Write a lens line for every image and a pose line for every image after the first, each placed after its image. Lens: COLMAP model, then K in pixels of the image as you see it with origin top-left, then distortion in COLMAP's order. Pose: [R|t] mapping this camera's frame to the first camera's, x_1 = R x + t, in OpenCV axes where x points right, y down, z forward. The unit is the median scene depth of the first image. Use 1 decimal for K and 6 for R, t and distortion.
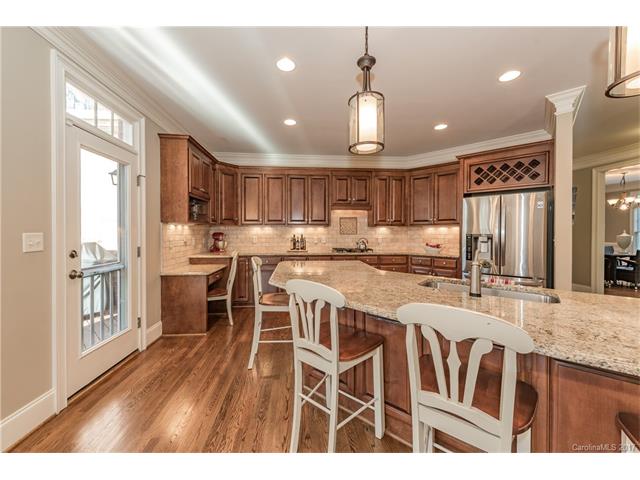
lens RADIAL K [[253.6, 0, 316.8], [0, 253.6, 236.9], [0, 0, 1]] dist [0.000073, -0.000200]
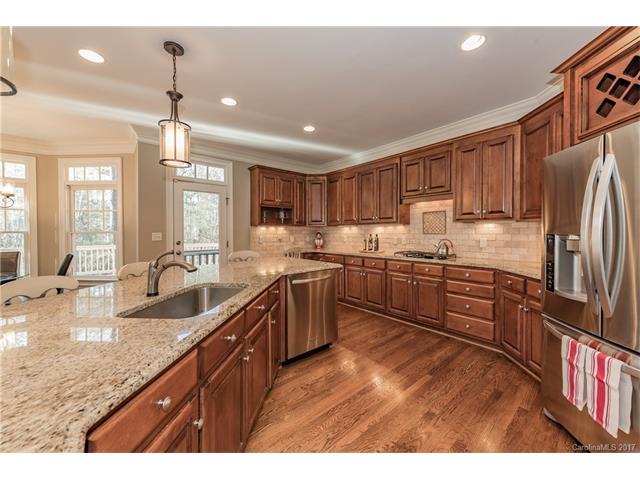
lens RADIAL K [[253.6, 0, 316.8], [0, 253.6, 236.9], [0, 0, 1]] dist [0.000073, -0.000200]
pose [[0.573757, 0.012206, -0.818934, 1.043126], [-0.010263, 0.999918, 0.007713, -0.007239], [0.818961, 0.003979, 0.573835, 0.549483]]
